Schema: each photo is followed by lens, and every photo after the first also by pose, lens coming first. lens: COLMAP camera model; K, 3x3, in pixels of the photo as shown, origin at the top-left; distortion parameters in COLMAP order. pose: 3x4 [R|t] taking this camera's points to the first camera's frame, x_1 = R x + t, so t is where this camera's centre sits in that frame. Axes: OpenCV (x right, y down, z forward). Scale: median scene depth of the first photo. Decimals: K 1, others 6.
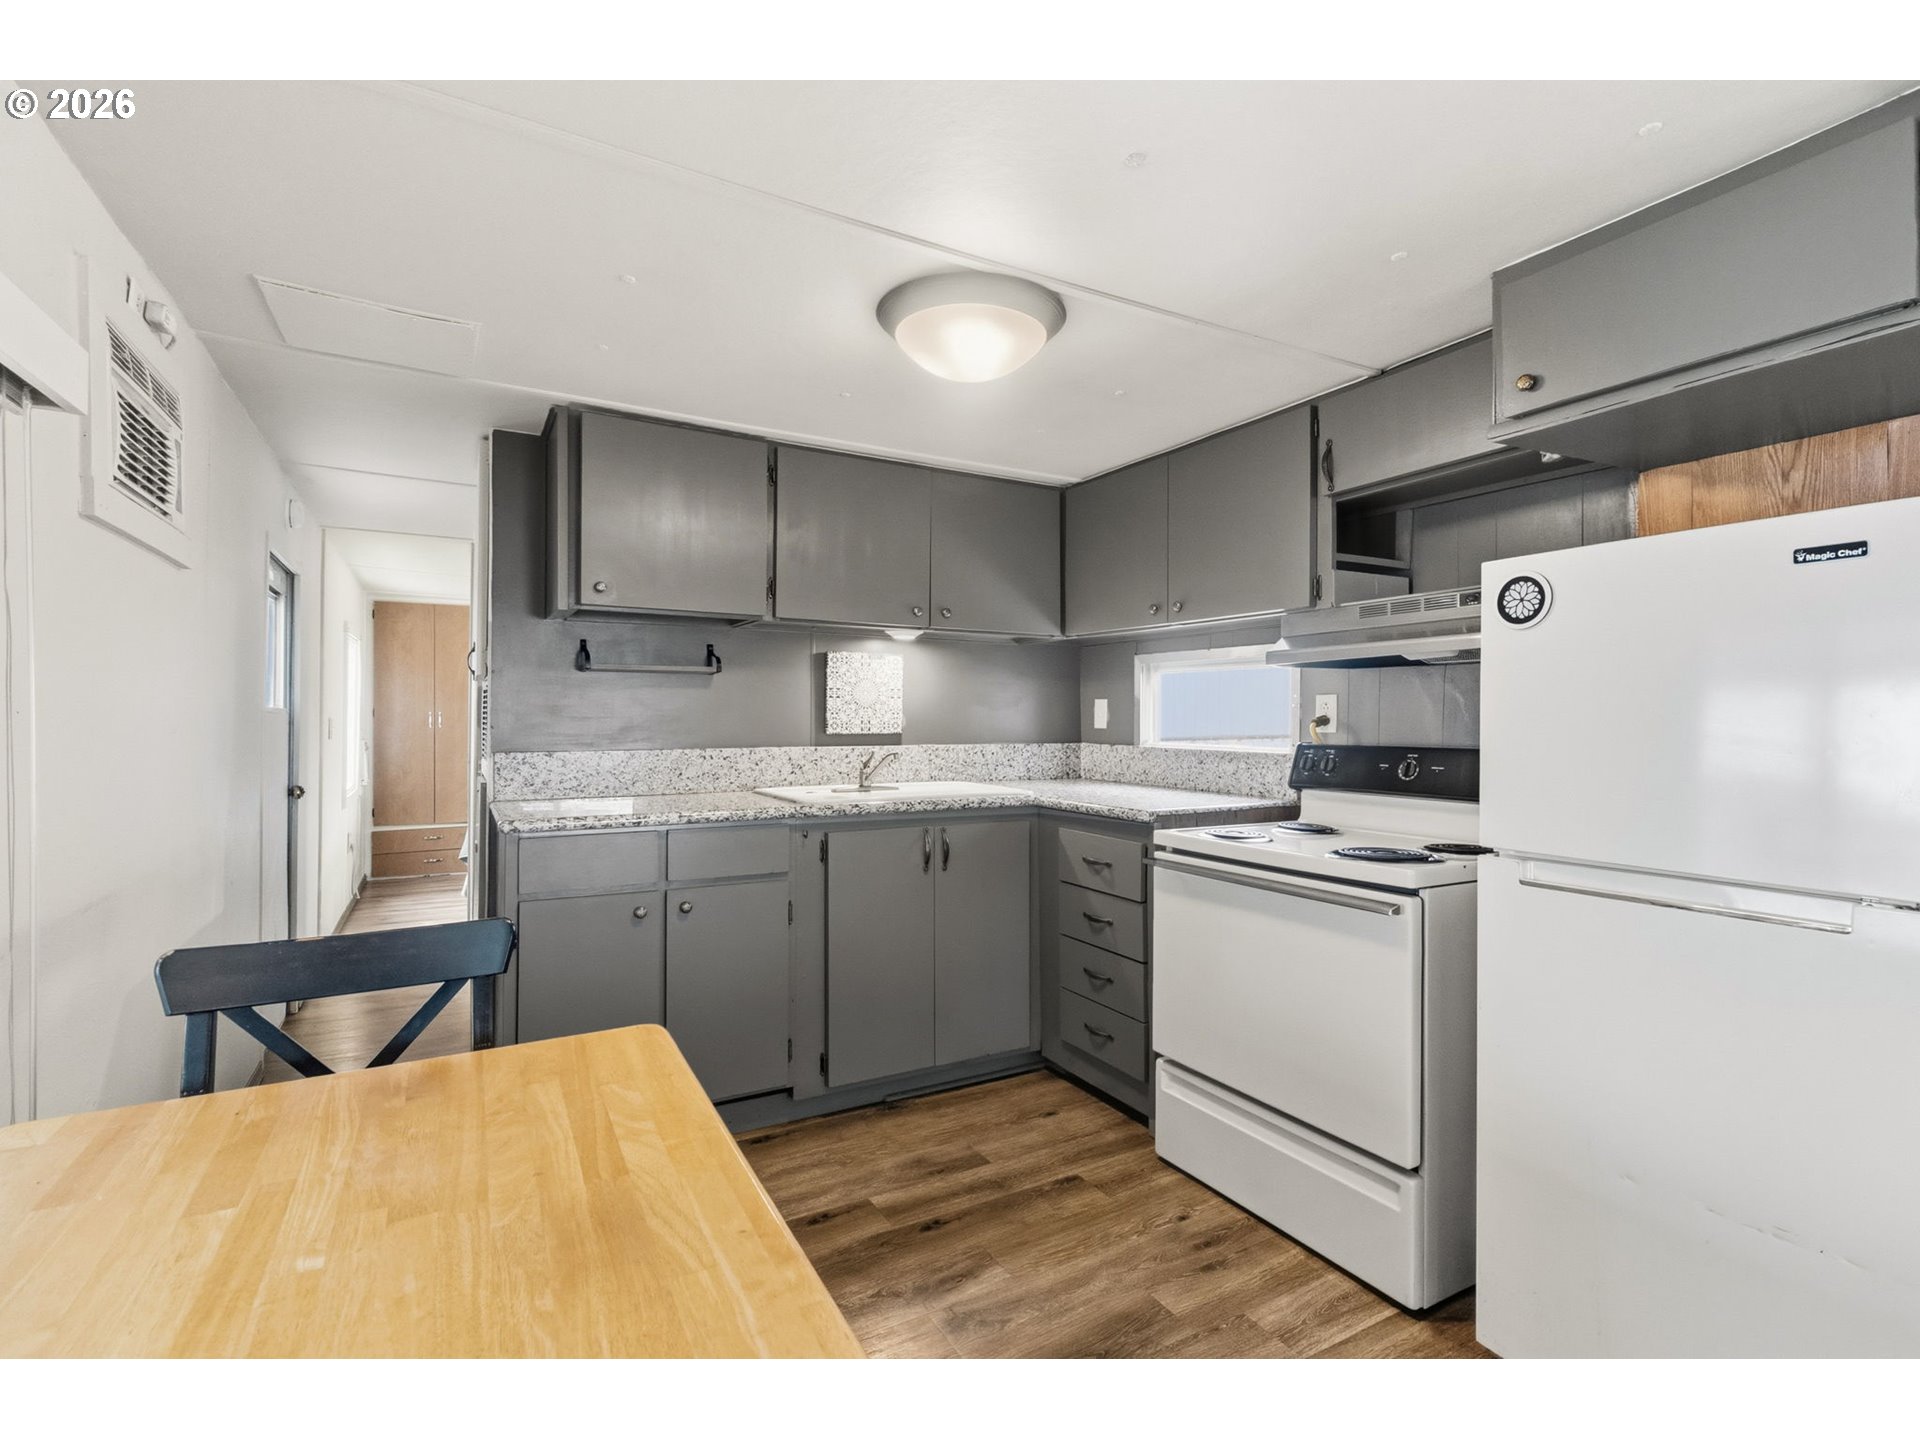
lens RADIAL K [[948.0, 0, 960.0], [0, 948.0, 720.0], [0, 0, 1]] dist [0.001430, 0.000360]
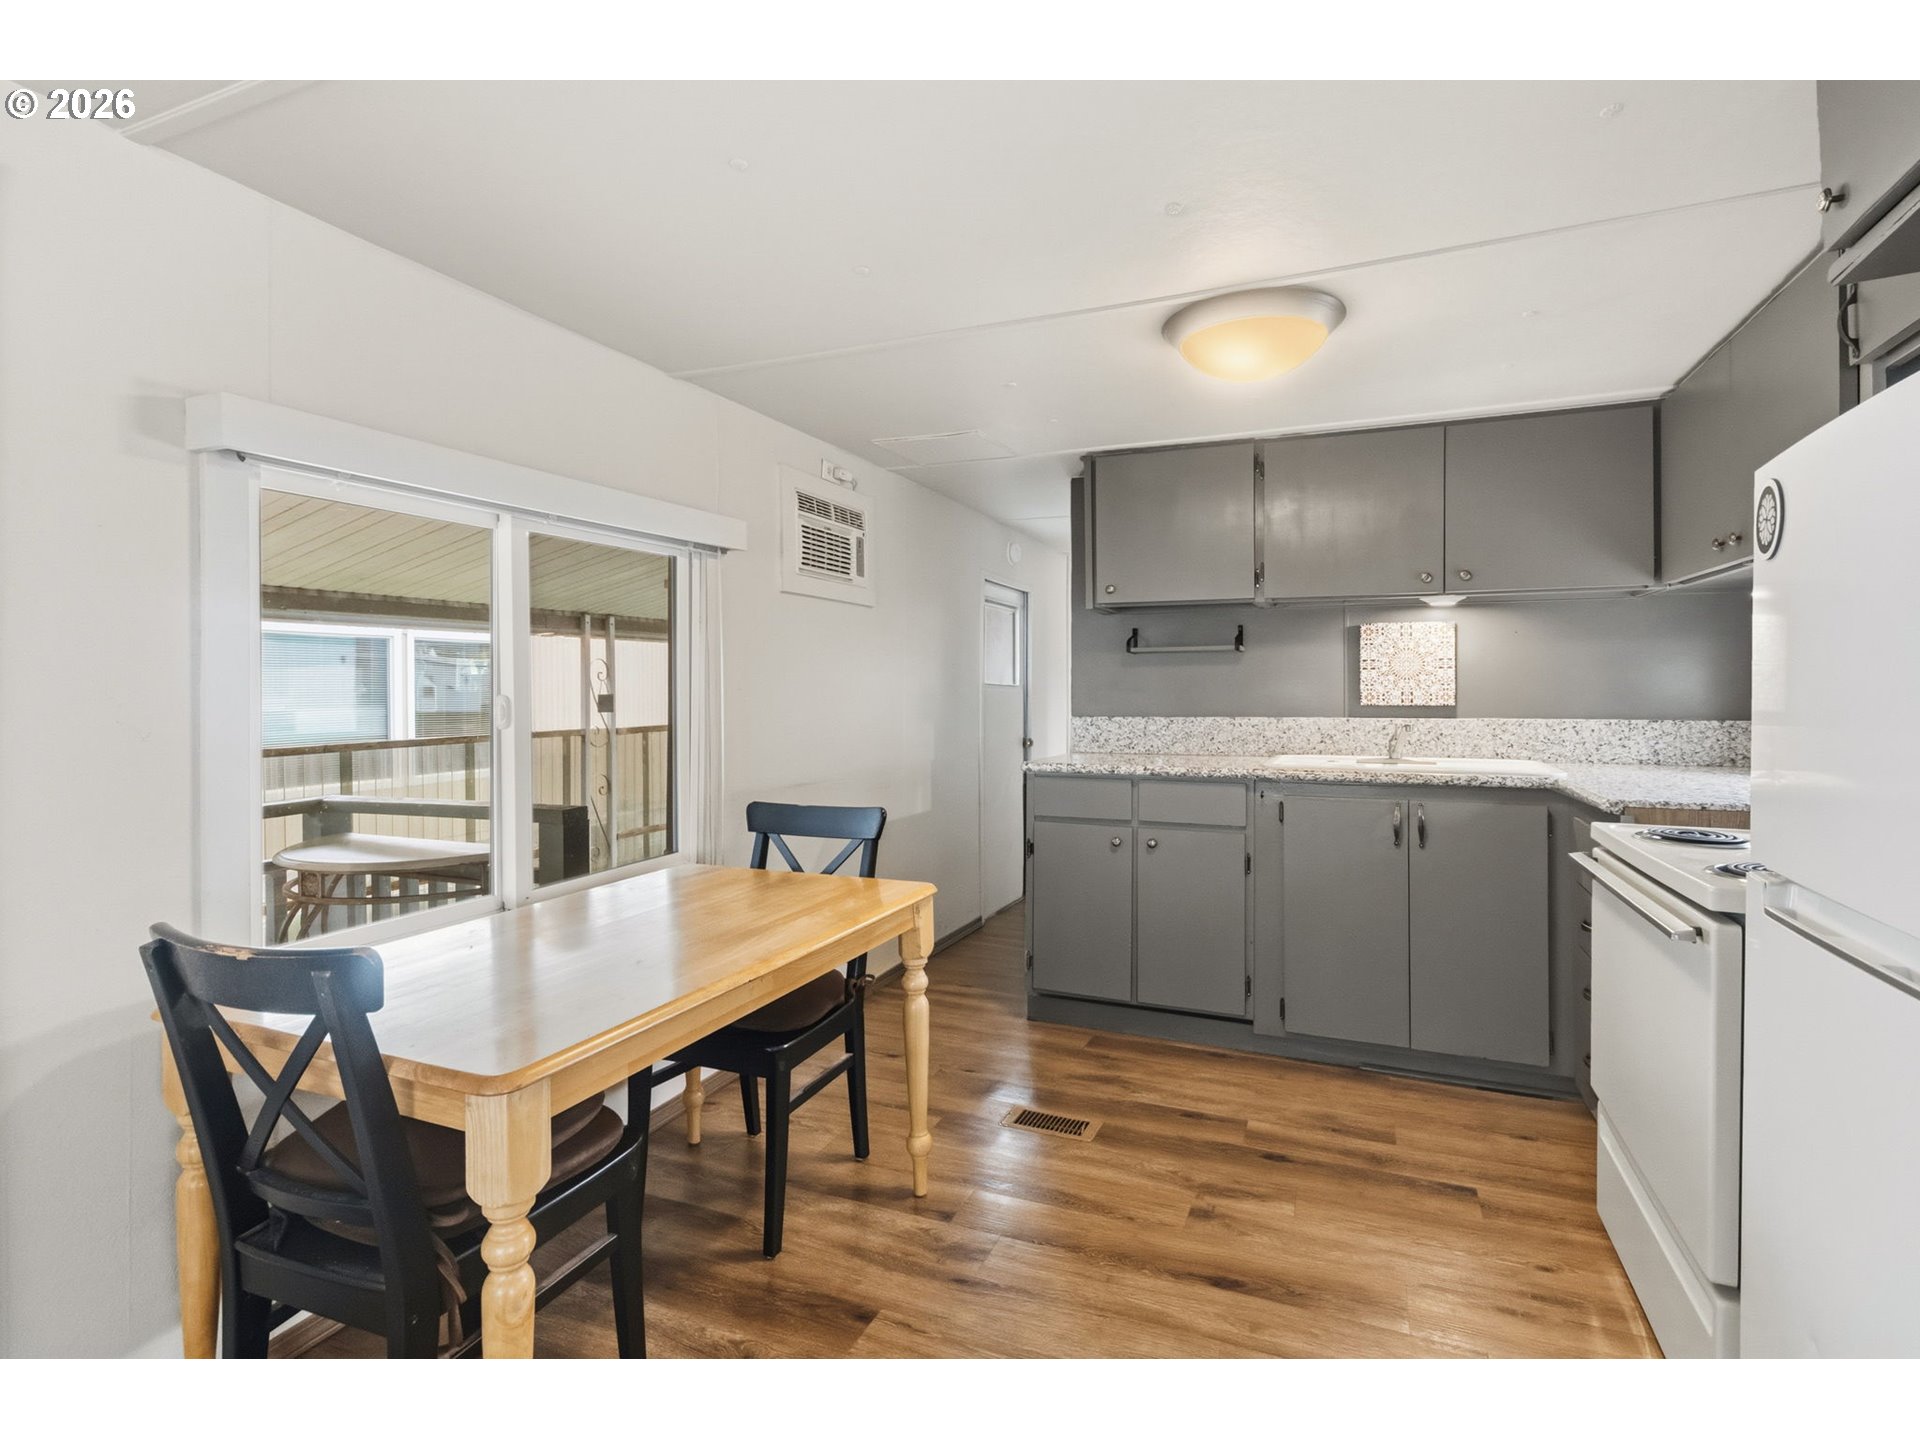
lens RADIAL K [[979.6, 0, 952.8], [0, 979.6, 691.8], [0, 0, 1]] dist [-0.000557, 0.001251]
pose [[0.586564, -0.003984, -0.809893, 0.482243], [0.002195, 0.999992, -0.003330, 0.003014], [0.809900, 0.000176, 0.586568, 0.033595]]
